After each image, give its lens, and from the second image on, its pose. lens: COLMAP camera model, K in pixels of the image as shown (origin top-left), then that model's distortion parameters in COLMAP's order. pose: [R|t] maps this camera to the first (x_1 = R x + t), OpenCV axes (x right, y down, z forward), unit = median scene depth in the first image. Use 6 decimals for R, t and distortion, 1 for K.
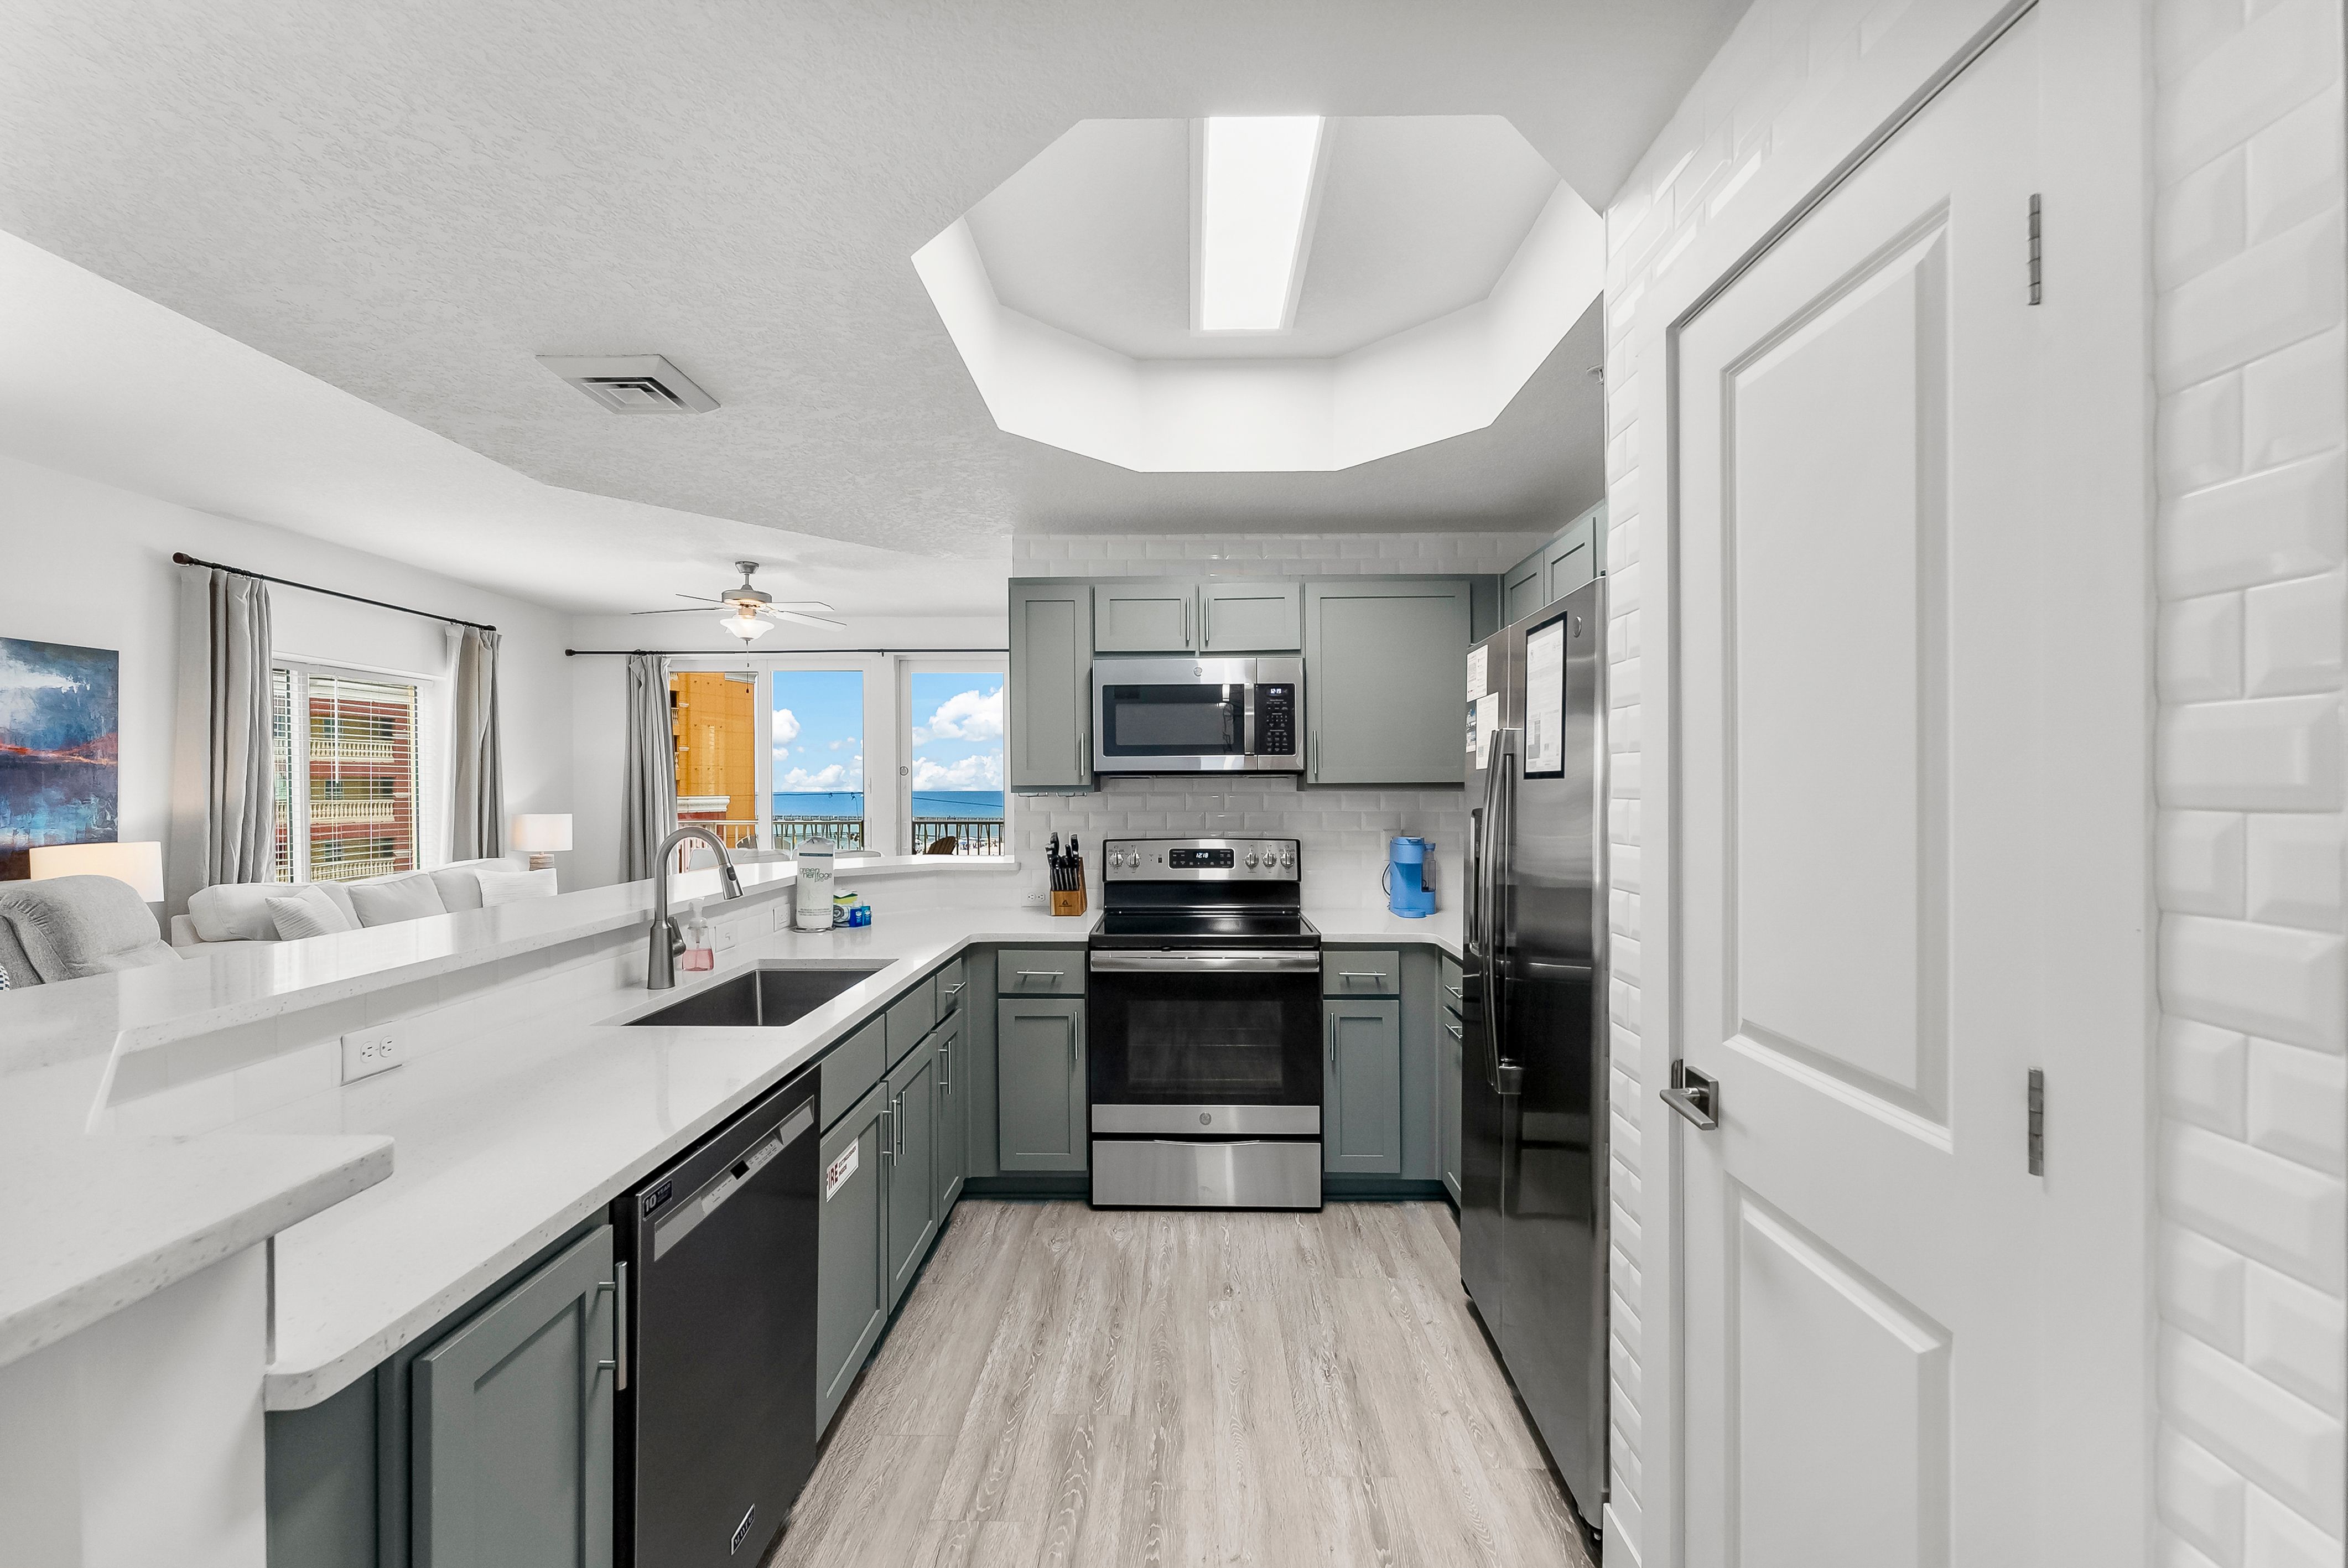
lens RADIAL K [[967.3, 0, 1174.0], [0, 967.3, 784.0], [0, 0, 1]] dist [0.001103, -0.000164]
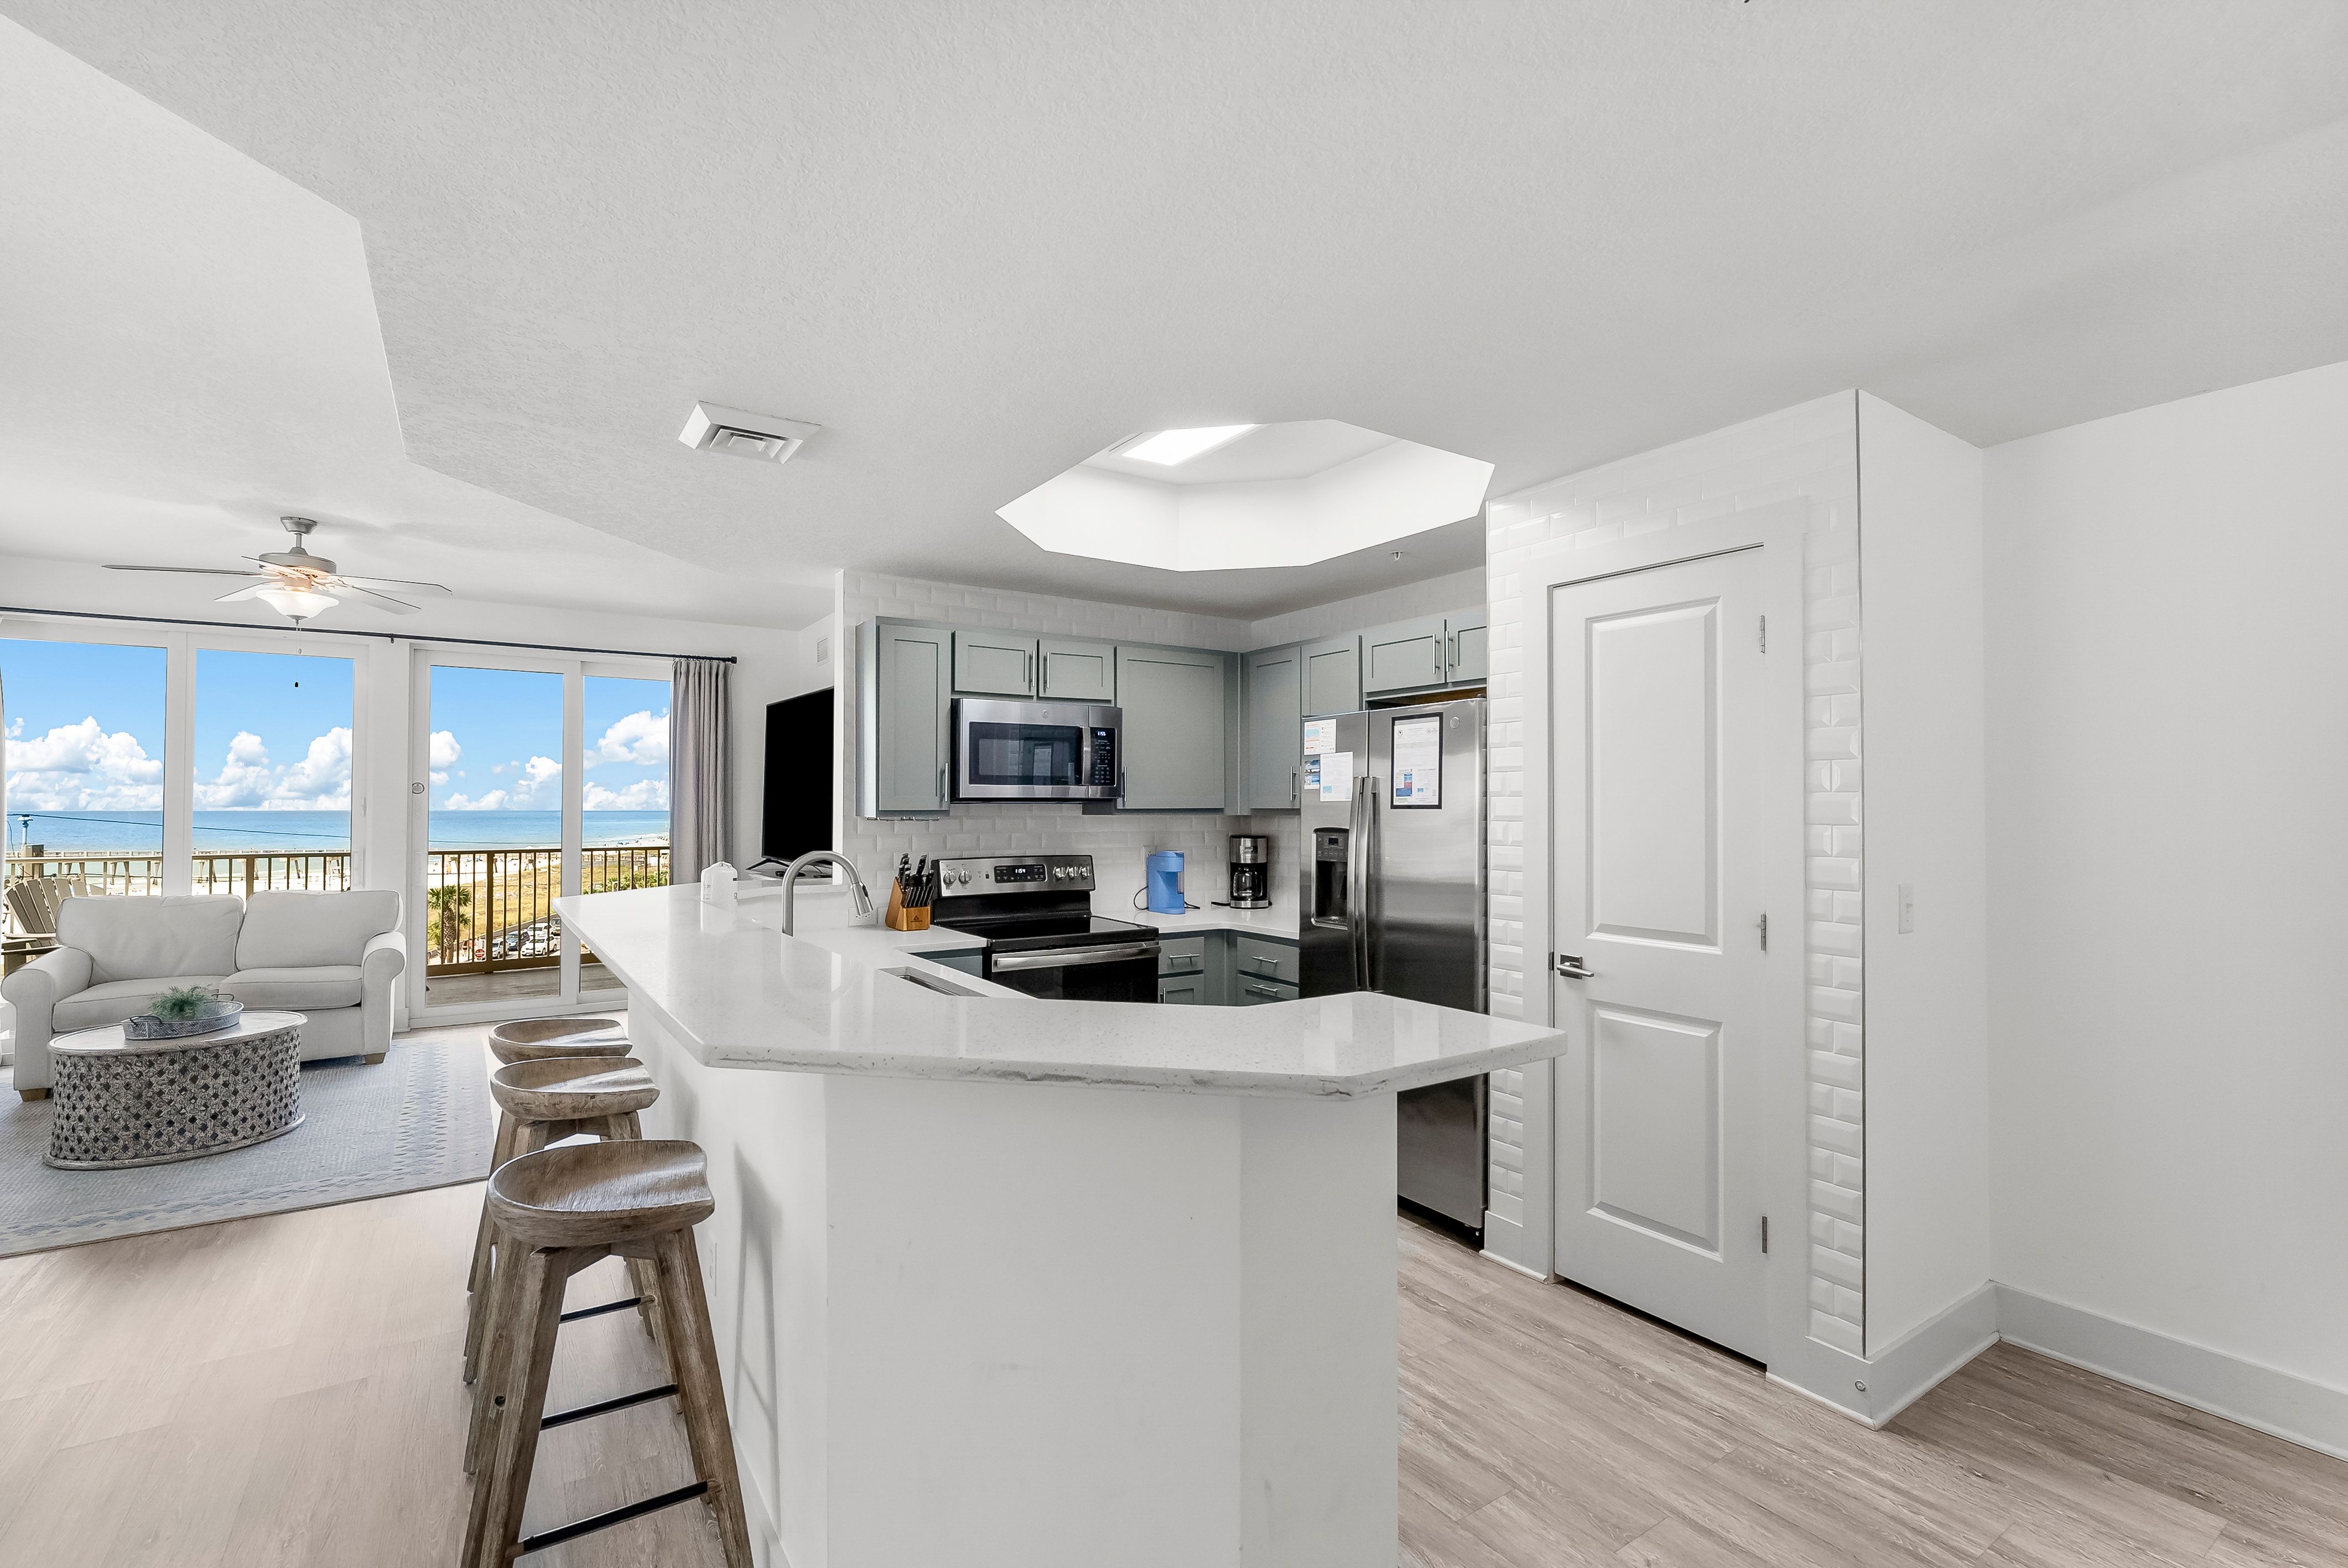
lens RADIAL K [[1046.8, 0, 1174.0], [0, 1046.8, 784.0], [0, 0, 1]] dist [0.020356, 0.000143]
pose [[0.821083, 0.013976, 0.570638, -0.513877], [-0.003582, 0.999807, -0.019332, -0.006003], [-0.570798, 0.013829, 0.820974, -0.128048]]
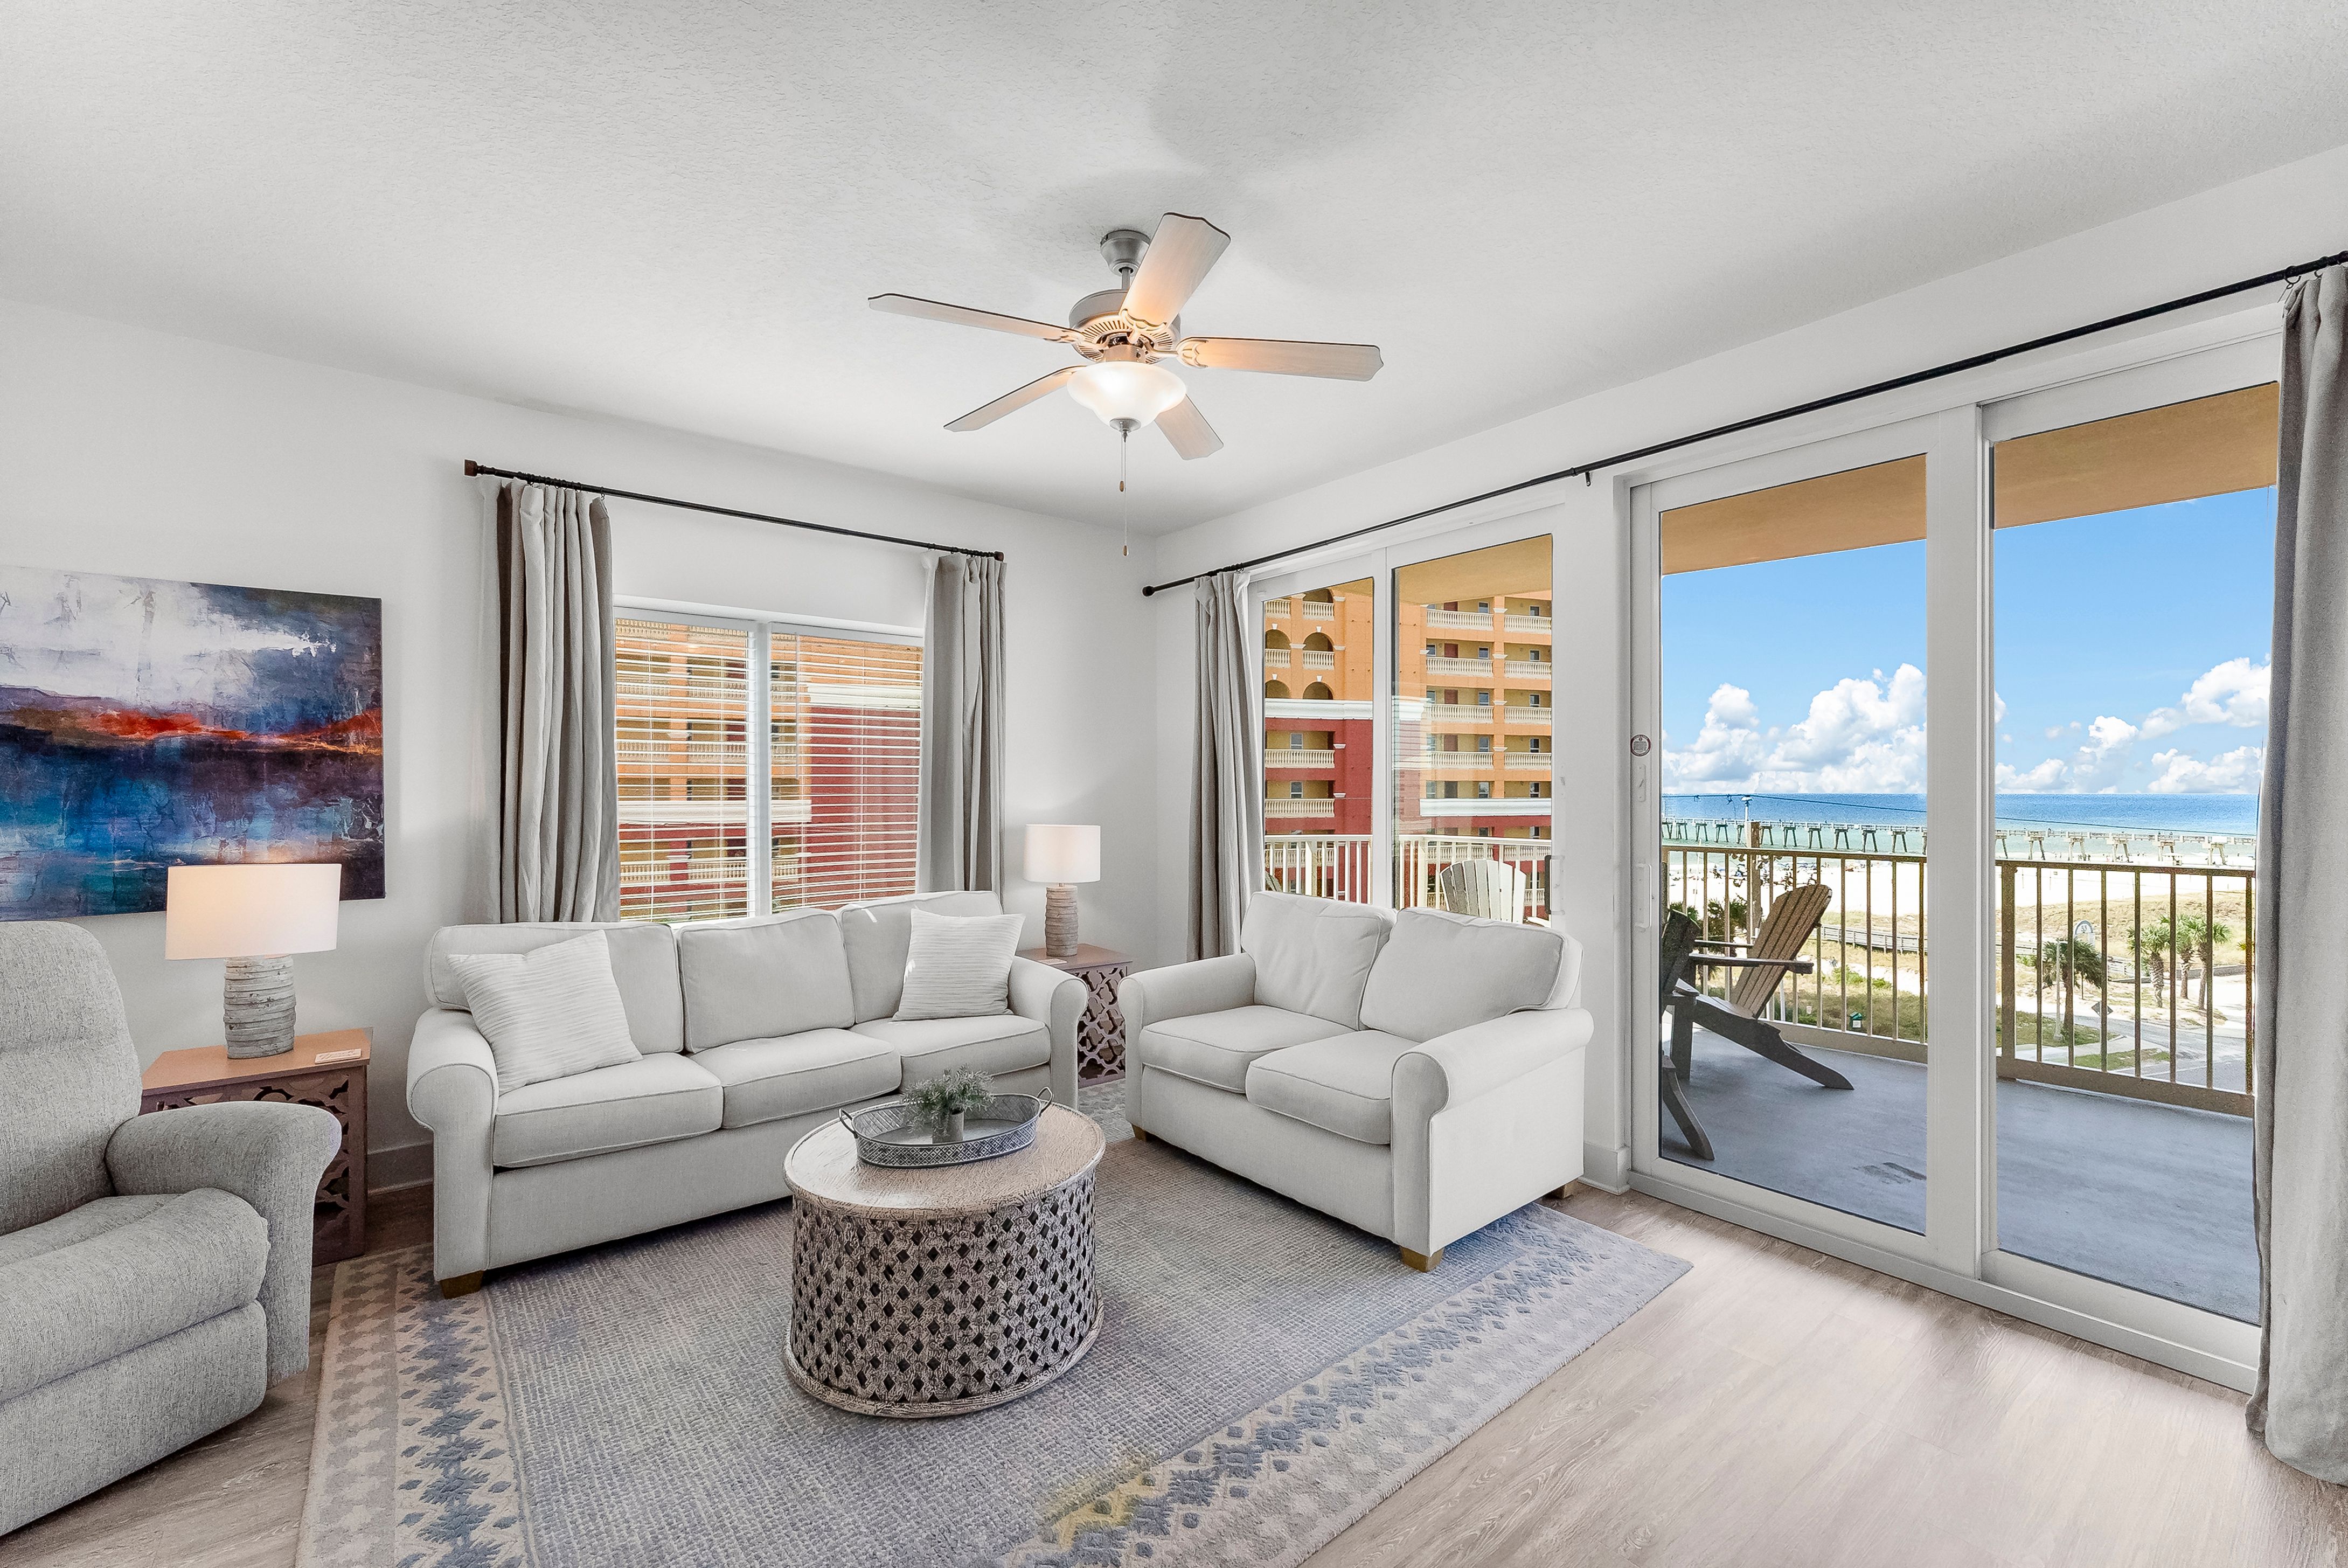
lens RADIAL K [[949.5, 0, 1118.8], [0, 949.5, 784.1], [0, 0, 1]] dist [-0.000411, -0.000139]
pose [[0.625167, 0.005055, -0.780475, -0.196135], [0.001432, 0.999970, 0.007624, -0.001016], [0.780490, -0.005883, 0.625141, 1.107684]]
